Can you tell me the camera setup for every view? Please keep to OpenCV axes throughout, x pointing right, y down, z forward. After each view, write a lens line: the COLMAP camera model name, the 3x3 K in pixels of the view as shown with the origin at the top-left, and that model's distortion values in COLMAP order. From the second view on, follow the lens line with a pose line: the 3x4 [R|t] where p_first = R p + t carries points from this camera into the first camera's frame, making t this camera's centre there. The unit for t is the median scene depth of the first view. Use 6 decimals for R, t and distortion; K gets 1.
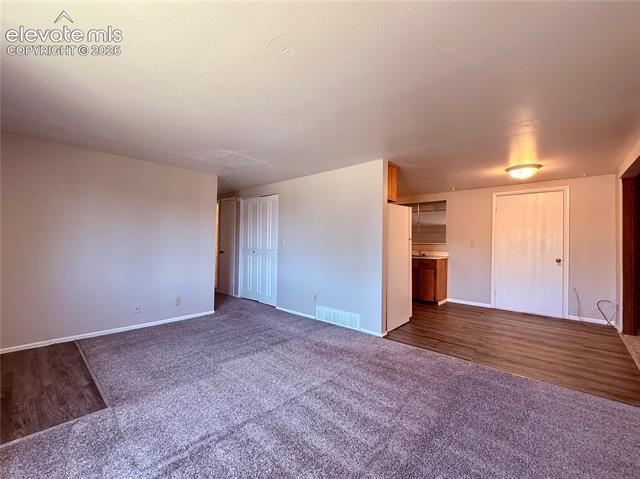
lens RADIAL K [[277.5, 0, 320.0], [0, 277.5, 239.5], [0, 0, 1]] dist [-0.002257, -0.000274]
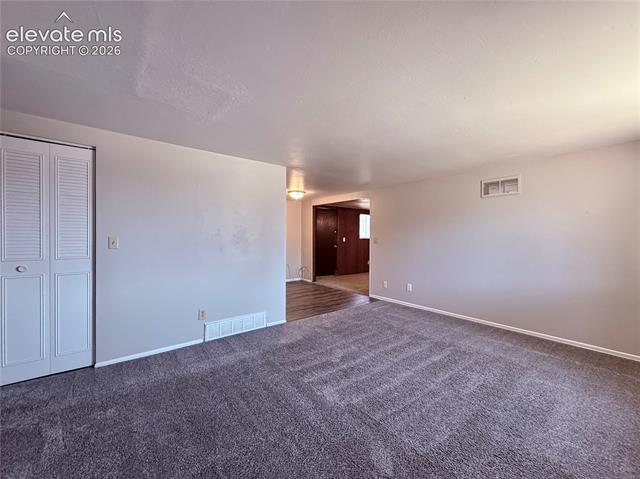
lens RADIAL K [[255.7, 0, 320.0], [0, 255.7, 239.5], [0, 0, 1]] dist [0.000002, 0.000025]
pose [[0.136589, -0.019780, 0.990430, -0.843818], [-0.021089, 0.999516, 0.022869, -0.022551], [-0.990403, -0.024011, 0.136106, 0.752338]]
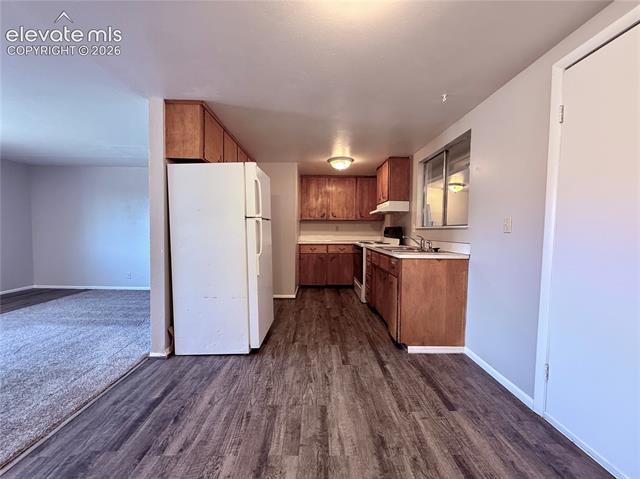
lens RADIAL K [[255.7, 0, 320.0], [0, 255.7, 239.5], [0, 0, 1]] dist [0.000002, 0.000025]
pose [[0.679767, 0.021533, -0.733112, 1.042091], [0.006099, 0.999368, 0.035009, 0.033147], [0.733403, -0.028270, 0.679206, 0.926558]]
